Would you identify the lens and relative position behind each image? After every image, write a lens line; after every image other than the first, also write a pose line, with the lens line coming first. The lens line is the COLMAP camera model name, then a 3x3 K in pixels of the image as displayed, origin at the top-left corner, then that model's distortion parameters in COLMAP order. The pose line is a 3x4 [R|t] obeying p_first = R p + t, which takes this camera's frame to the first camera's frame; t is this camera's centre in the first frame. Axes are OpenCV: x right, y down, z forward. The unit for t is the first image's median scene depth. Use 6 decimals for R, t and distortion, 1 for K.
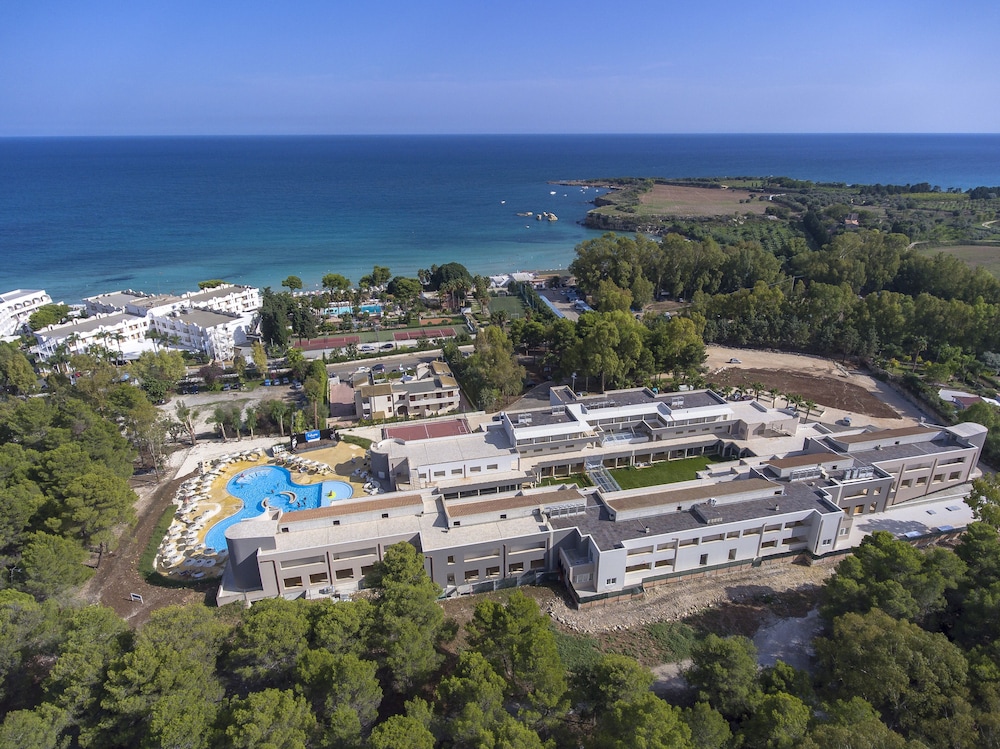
lens RADIAL K [[617.9, 0, 500.0], [0, 617.9, 374.5], [0, 0, 1]] dist [0.002280, -0.003920]
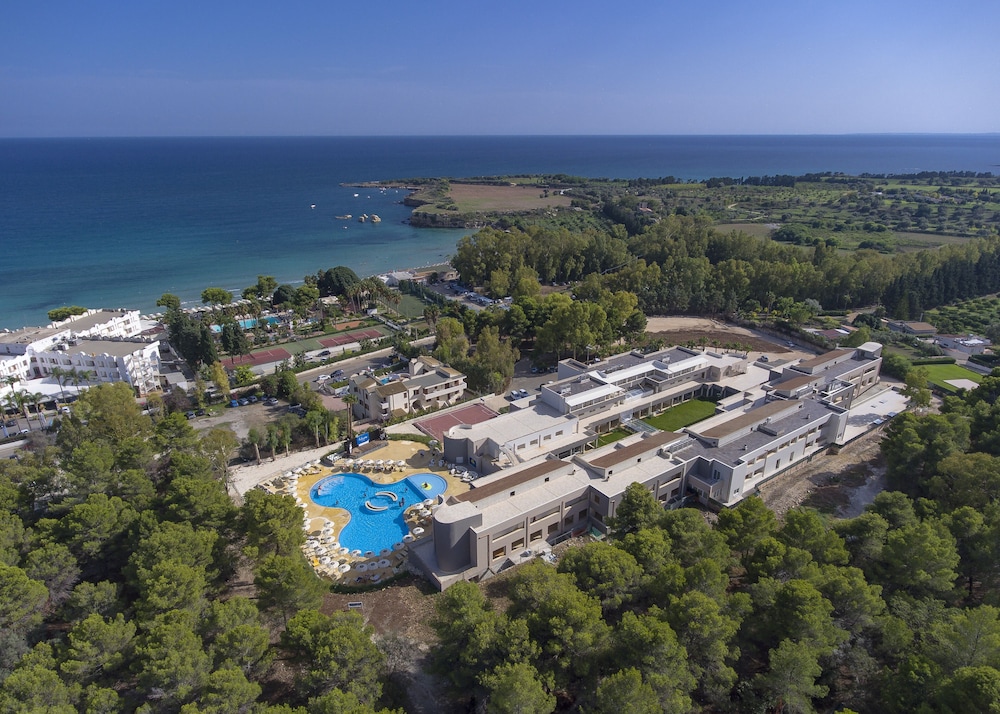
lens RADIAL K [[614.1, 0, 500.1], [0, 614.1, 376.0], [0, 0, 1]] dist [-0.000047, 0.000497]
pose [[0.927733, -0.137228, 0.347102, -0.372824], [0.136725, 0.990266, 0.026067, 0.002802], [-0.347300, 0.023274, 0.937465, -0.003581]]
